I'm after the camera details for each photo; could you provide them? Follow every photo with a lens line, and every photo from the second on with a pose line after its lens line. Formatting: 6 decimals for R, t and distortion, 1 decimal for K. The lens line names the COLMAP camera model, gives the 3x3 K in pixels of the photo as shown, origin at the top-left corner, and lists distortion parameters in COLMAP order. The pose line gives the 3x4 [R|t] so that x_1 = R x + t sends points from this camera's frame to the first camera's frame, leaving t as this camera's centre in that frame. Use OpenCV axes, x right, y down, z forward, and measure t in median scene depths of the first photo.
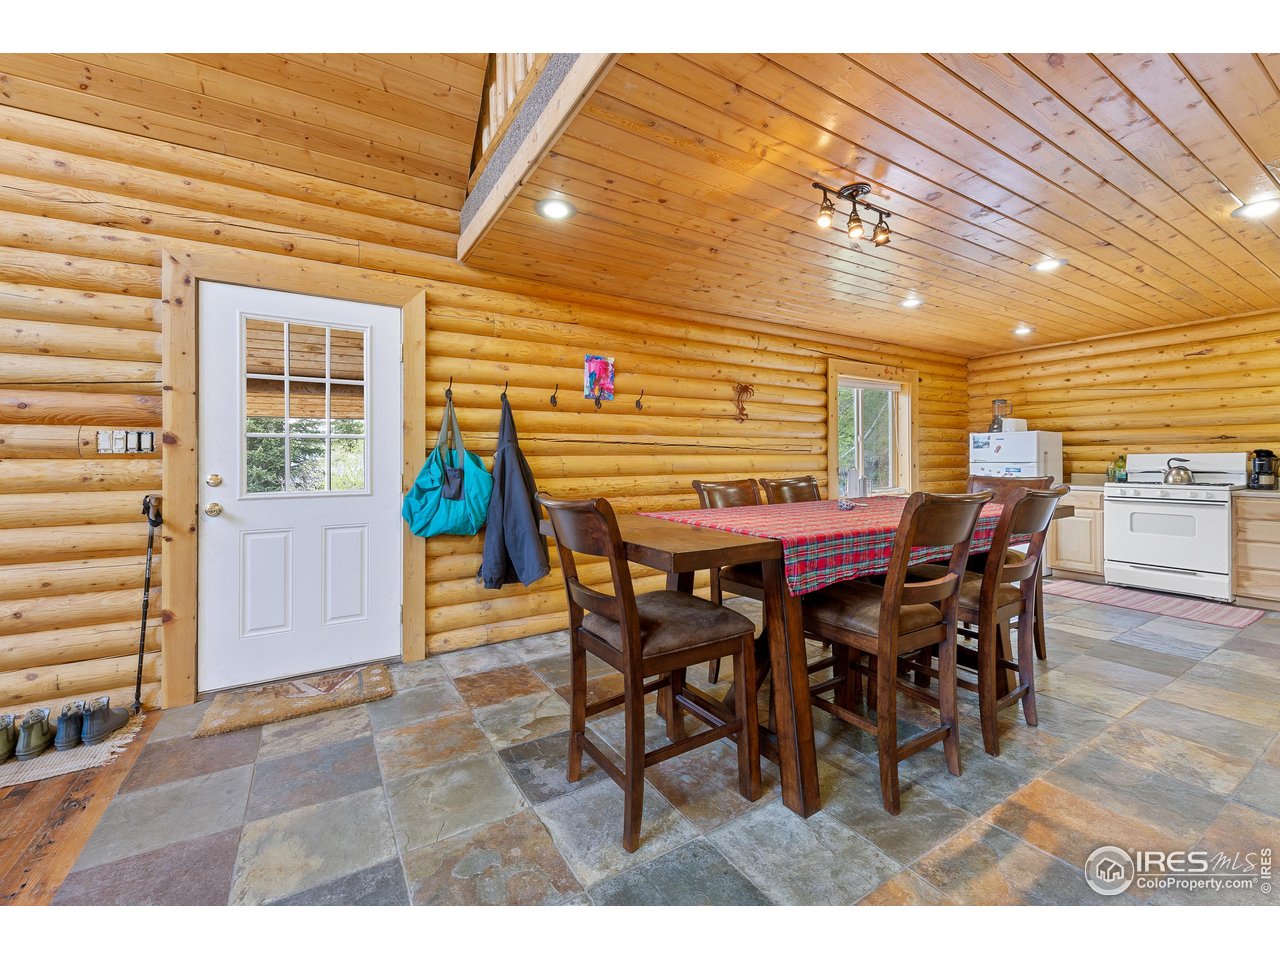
lens RADIAL K [[520.9, 0, 638.6], [0, 520.9, 455.1], [0, 0, 1]] dist [0.020538, -0.009593]
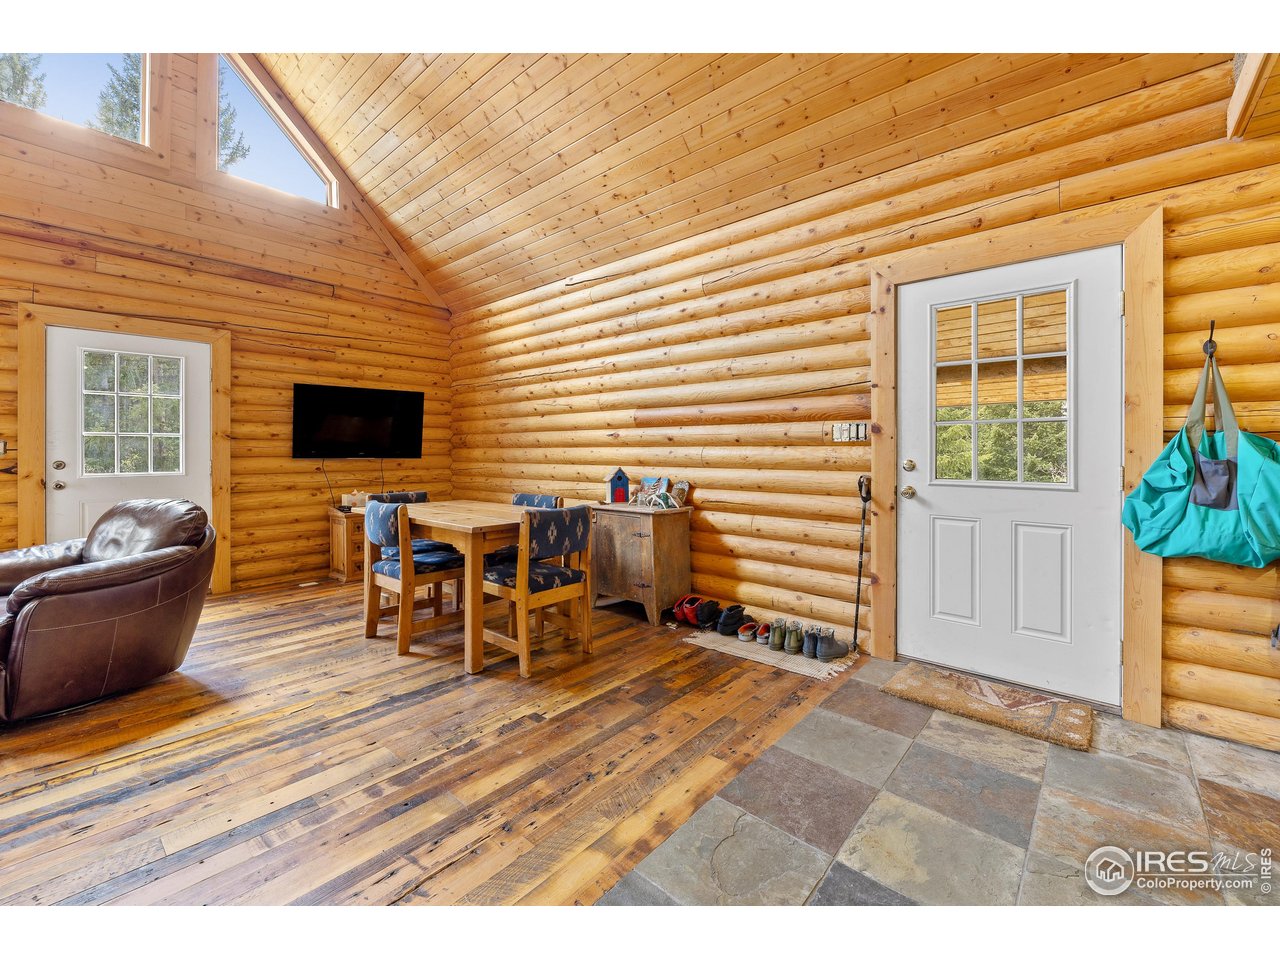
lens RADIAL K [[528.0, 0, 641.8], [0, 528.0, 448.5], [0, 0, 1]] dist [0.014985, -0.008642]
pose [[0.298402, 0.004070, -0.954432, 0.066729], [0.006452, 0.999959, 0.006281, 0.002154], [0.954418, -0.008033, 0.298364, 0.118985]]
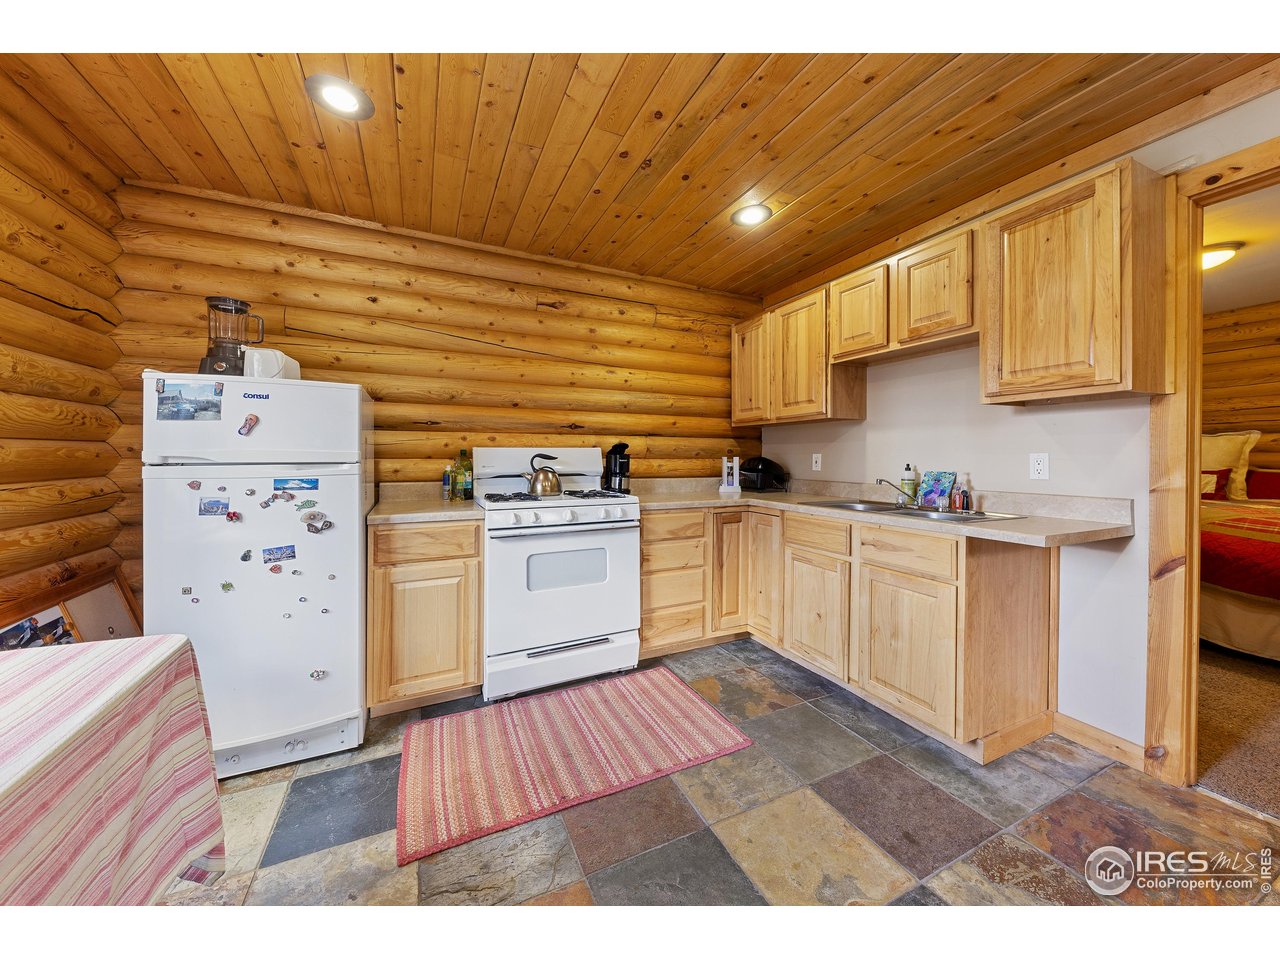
lens RADIAL K [[456.0, 0, 642.1], [0, 456.0, 458.9], [0, 0, 1]] dist [-0.000522, -0.000074]
pose [[0.100422, -0.003913, 0.994937, 0.692145], [-0.012039, 0.999914, 0.005148, 0.010081], [-0.994872, -0.012495, 0.100367, 1.195031]]
